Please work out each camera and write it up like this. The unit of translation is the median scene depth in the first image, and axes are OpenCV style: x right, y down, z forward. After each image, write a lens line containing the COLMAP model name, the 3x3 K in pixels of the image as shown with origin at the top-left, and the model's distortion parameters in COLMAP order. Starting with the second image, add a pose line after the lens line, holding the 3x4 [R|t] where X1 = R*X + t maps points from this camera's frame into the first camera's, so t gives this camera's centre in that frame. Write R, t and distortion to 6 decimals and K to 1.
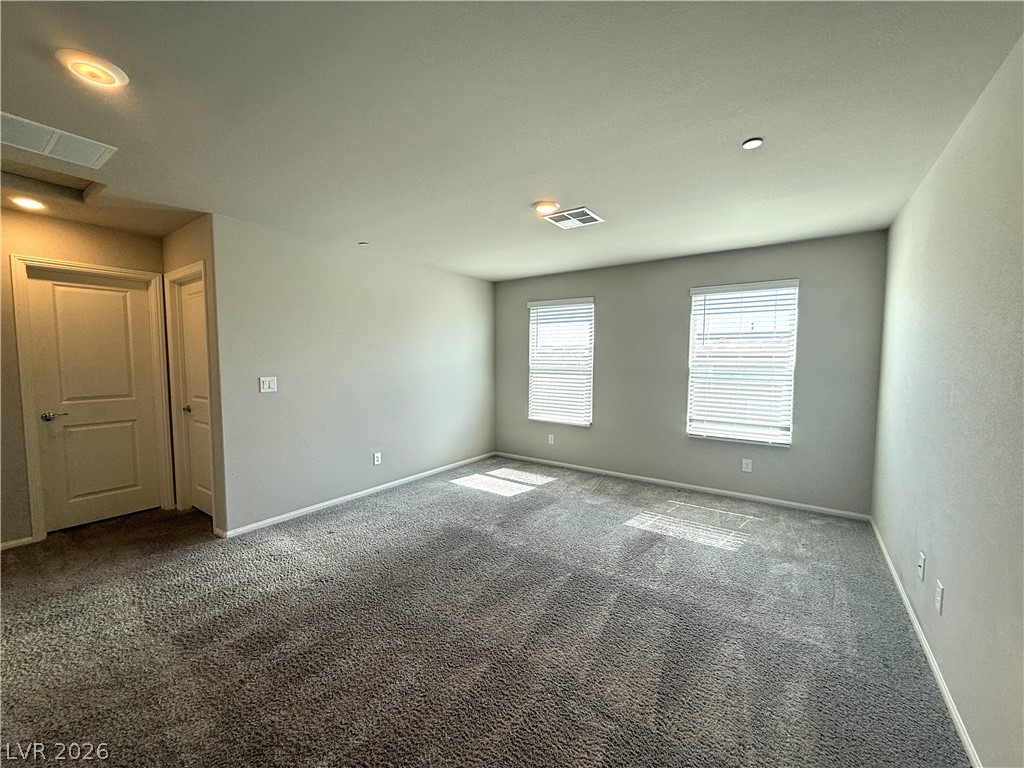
lens RADIAL K [[408.9, 0, 511.3], [0, 408.9, 378.2], [0, 0, 1]] dist [-0.000995, 0.000025]
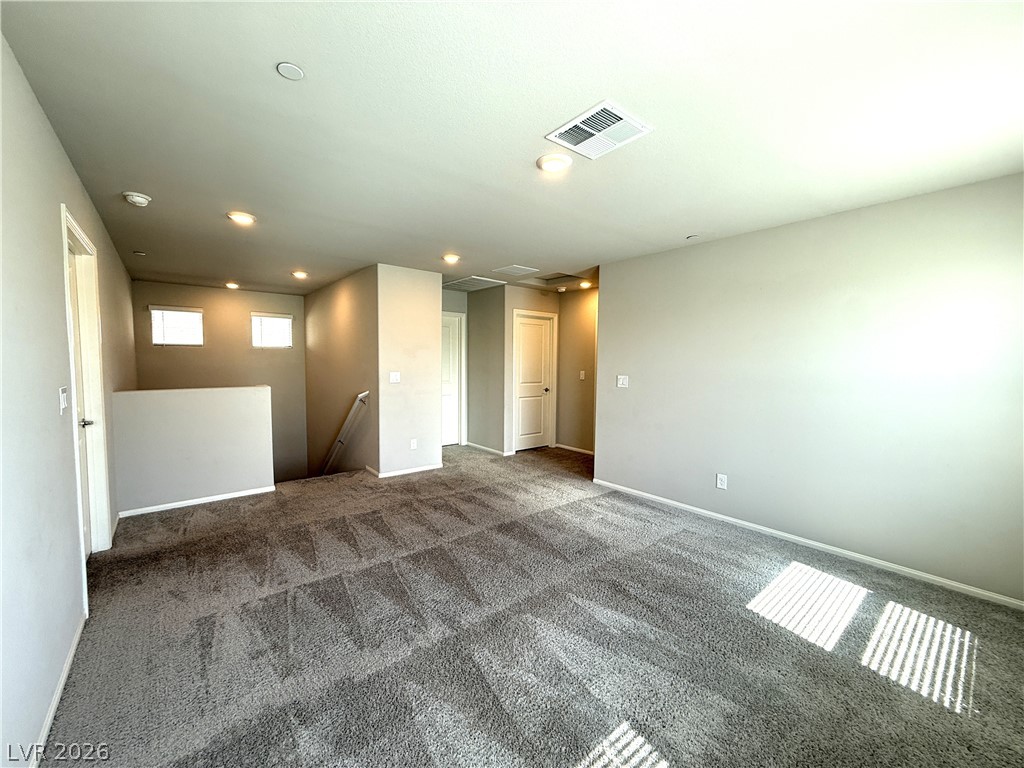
lens RADIAL K [[408.9, 0, 507.1], [0, 408.9, 387.3], [0, 0, 1]] dist [-0.000995, 0.000025]
pose [[-0.266016, 0.055621, -0.962363, 0.716605], [-0.059330, 0.995497, 0.073936, -0.038394], [0.962141, 0.076765, -0.261518, 0.957572]]
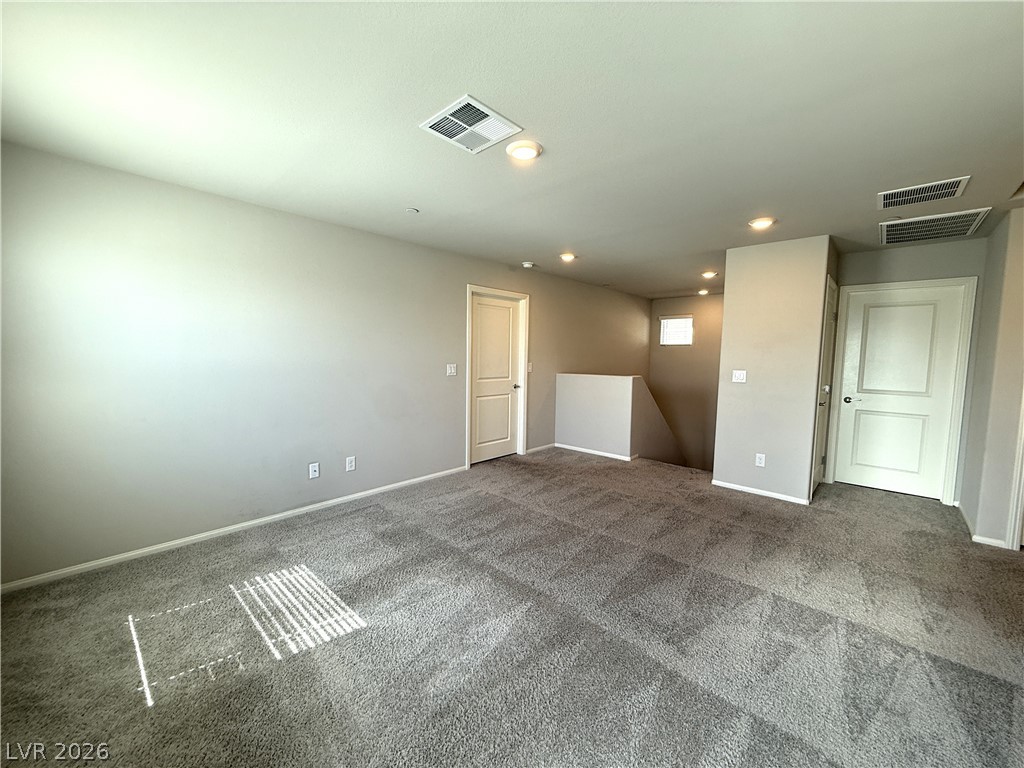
lens RADIAL K [[408.9, 0, 505.0], [0, 408.9, 383.9], [0, 0, 1]] dist [-0.000995, 0.000025]
pose [[-0.989327, -0.029933, 0.142604, 0.005088], [-0.011898, 0.991999, 0.125680, -0.066248], [-0.145225, 0.122642, -0.981768, 1.494653]]
